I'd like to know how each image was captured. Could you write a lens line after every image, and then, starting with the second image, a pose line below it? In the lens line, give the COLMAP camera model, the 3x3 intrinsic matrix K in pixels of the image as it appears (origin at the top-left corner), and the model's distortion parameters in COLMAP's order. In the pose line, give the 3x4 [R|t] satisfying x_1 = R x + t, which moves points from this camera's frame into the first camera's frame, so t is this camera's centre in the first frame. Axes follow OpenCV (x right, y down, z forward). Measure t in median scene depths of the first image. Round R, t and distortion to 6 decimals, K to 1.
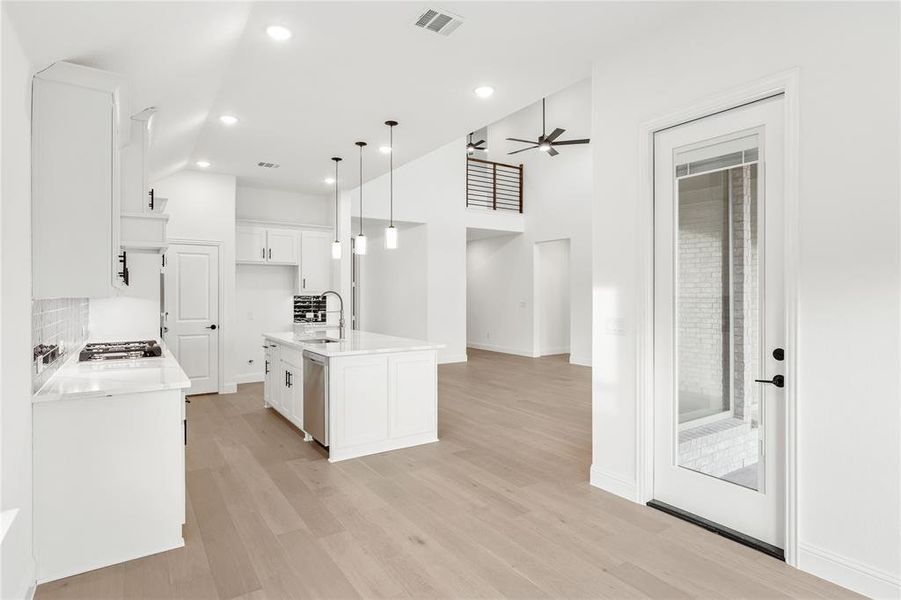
lens RADIAL K [[500.7, 0, 456.3], [0, 500.7, 298.3], [0, 0, 1]] dist [-0.000639, -0.001250]
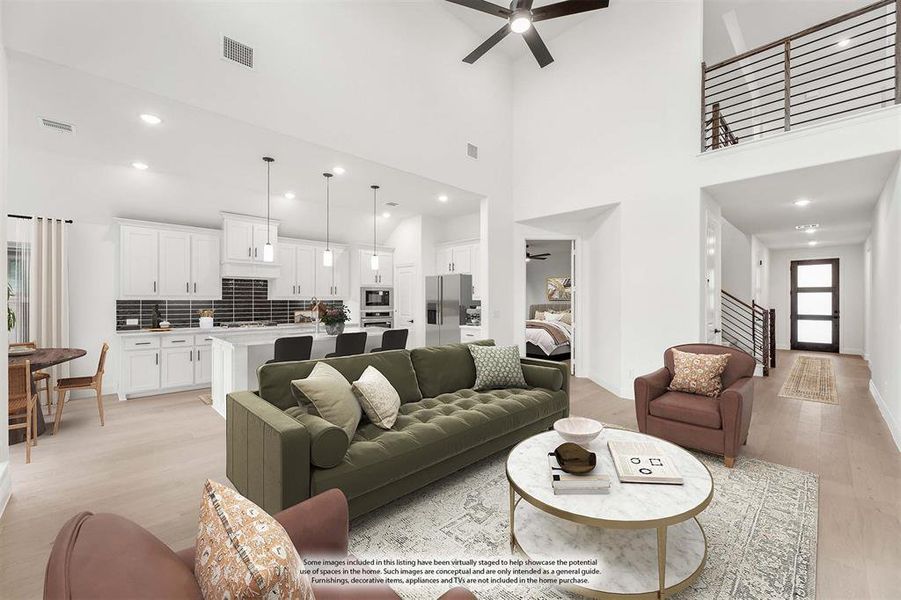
lens RADIAL K [[362.9, 0, 453.3], [0, 362.9, 298.4], [0, 0, 1]] dist [0.000643, 0.000037]
pose [[0.158656, -0.003311, -0.987328, 0.551037], [-0.010063, 0.999937, -0.004971, -0.005807], [0.987283, 0.010724, 0.158613, 0.883675]]
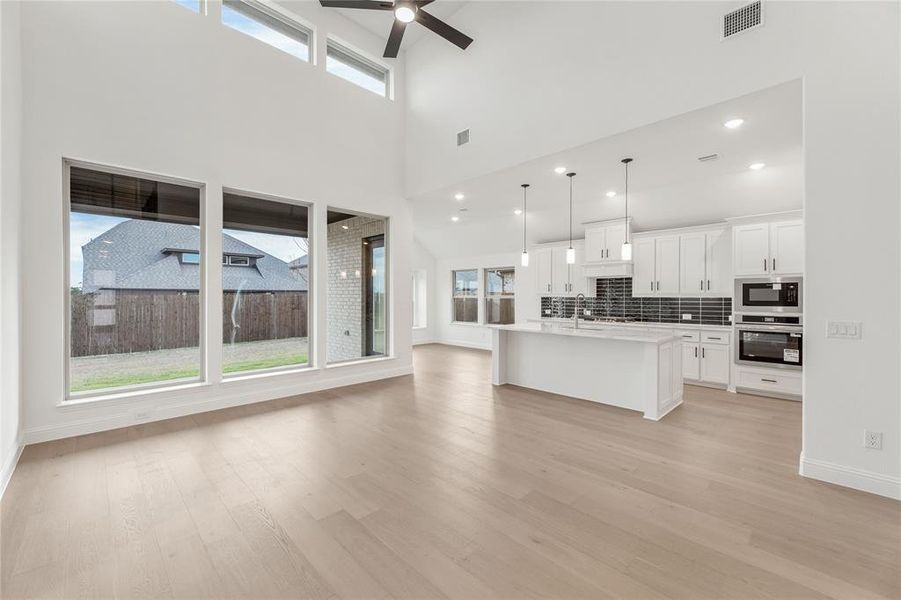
lens RADIAL K [[362.9, 0, 453.3], [0, 362.9, 298.4], [0, 0, 1]] dist [0.000643, 0.000037]
pose [[-0.985718, -0.001341, -0.168398, 0.193496], [-0.003582, 0.999909, 0.013007, -0.008913], [0.168365, 0.013425, -0.985633, 1.392391]]
